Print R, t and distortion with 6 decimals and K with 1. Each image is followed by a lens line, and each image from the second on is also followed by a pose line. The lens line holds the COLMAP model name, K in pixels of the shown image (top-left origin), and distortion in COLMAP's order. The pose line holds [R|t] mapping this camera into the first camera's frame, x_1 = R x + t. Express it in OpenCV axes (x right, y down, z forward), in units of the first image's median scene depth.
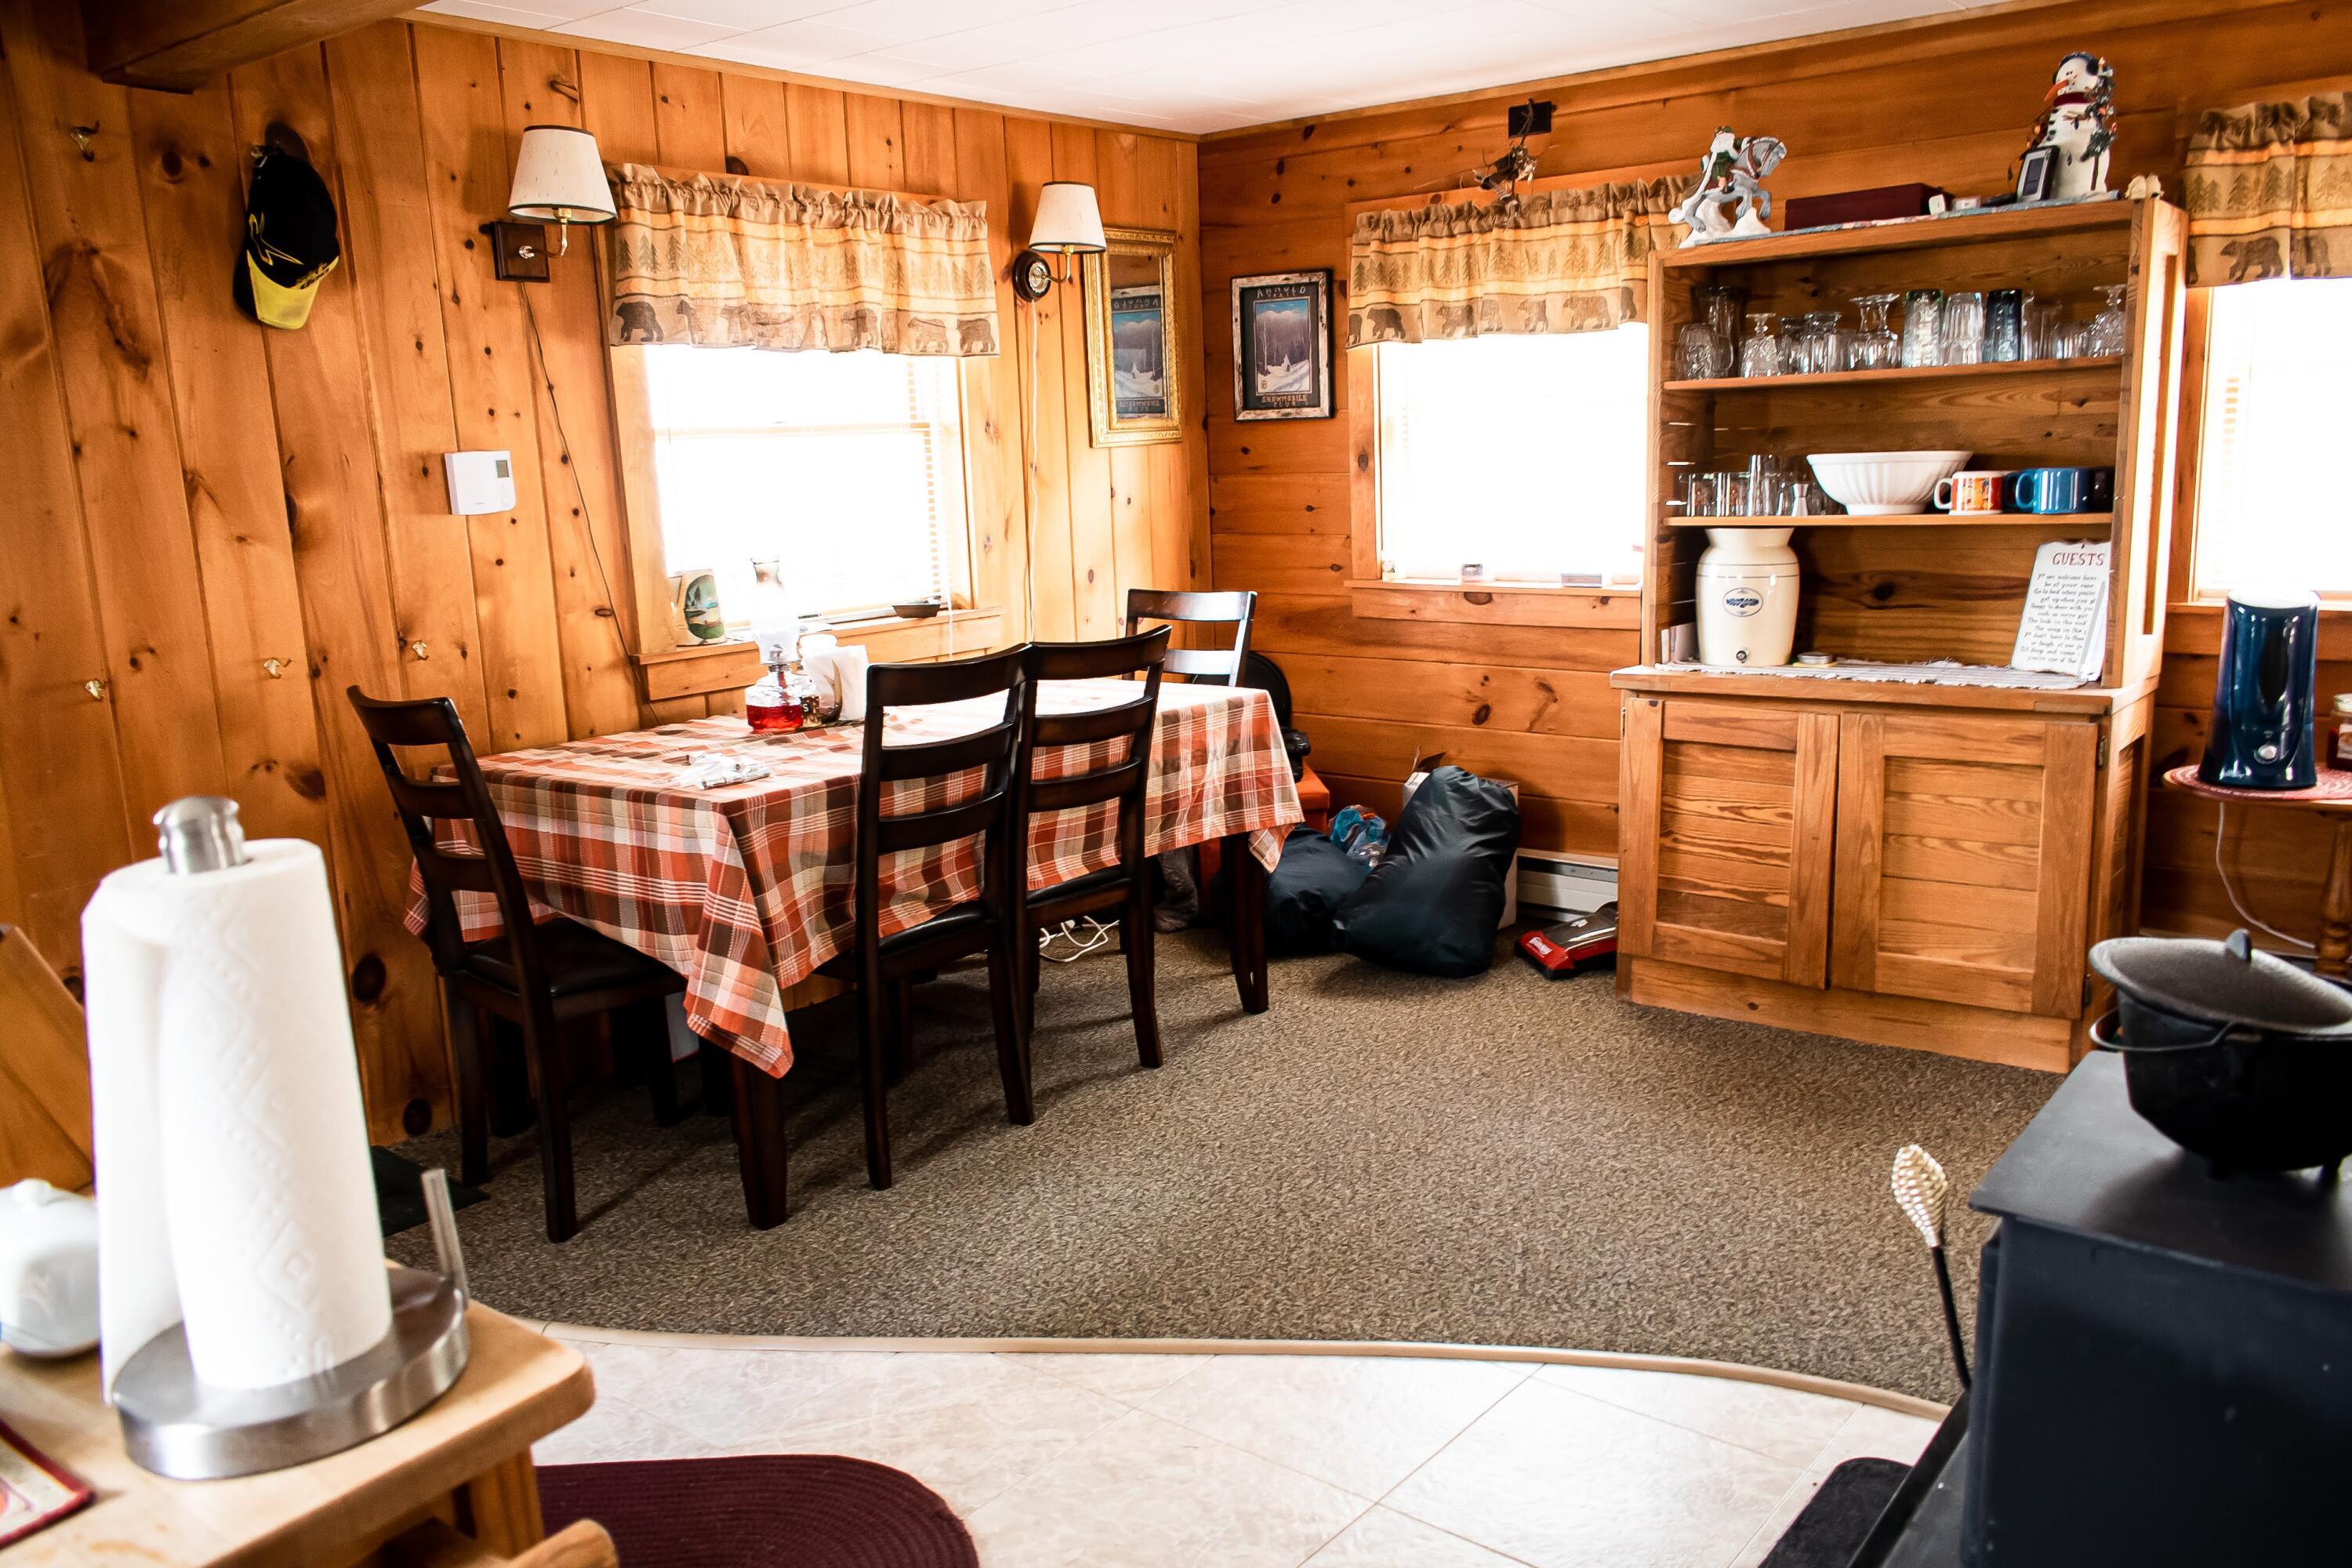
lens RADIAL K [[1806.9, 0, 1176.0], [0, 1806.9, 784.0], [0, 0, 1]] dist [0.005469, 0.003295]
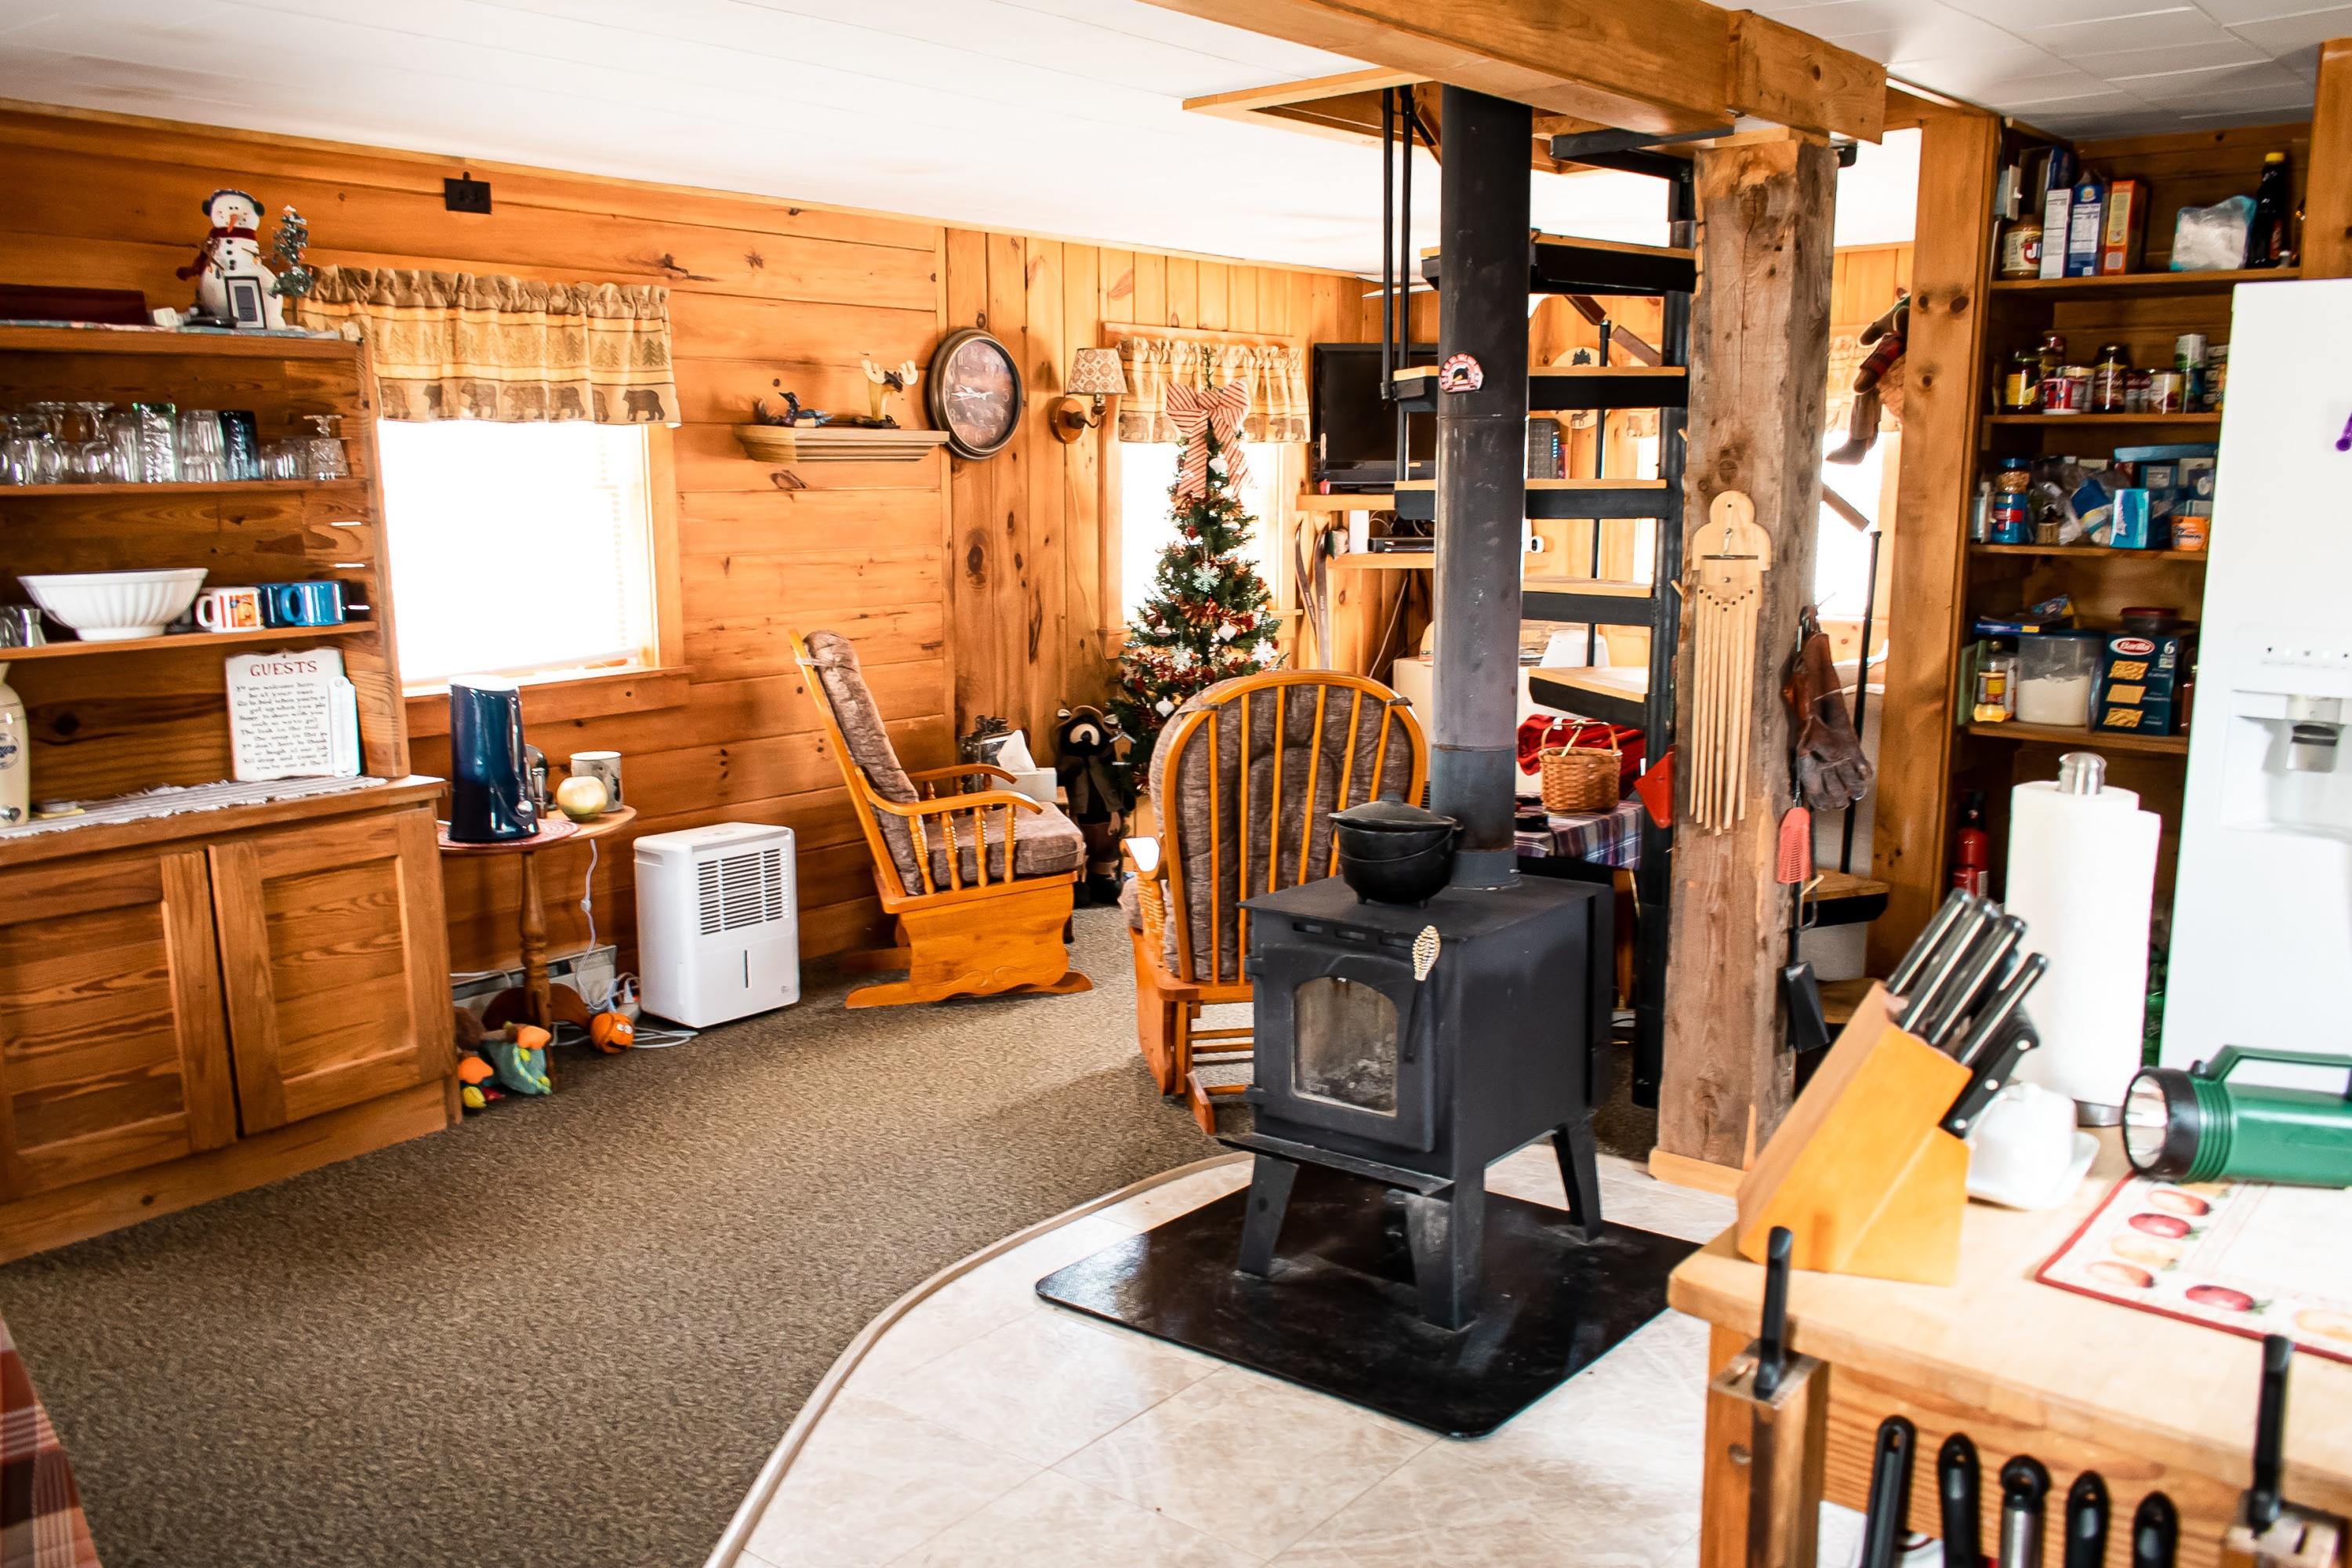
lens RADIAL K [[1945.3, 0, 1176.0], [0, 1945.3, 784.0], [0, 0, 1]] dist [0.011244, 0.006380]
pose [[0.003849, -0.126299, 0.991985, -0.620089], [0.198900, 0.972268, 0.123017, -0.094527], [-0.980012, 0.196833, 0.028863, 0.470795]]
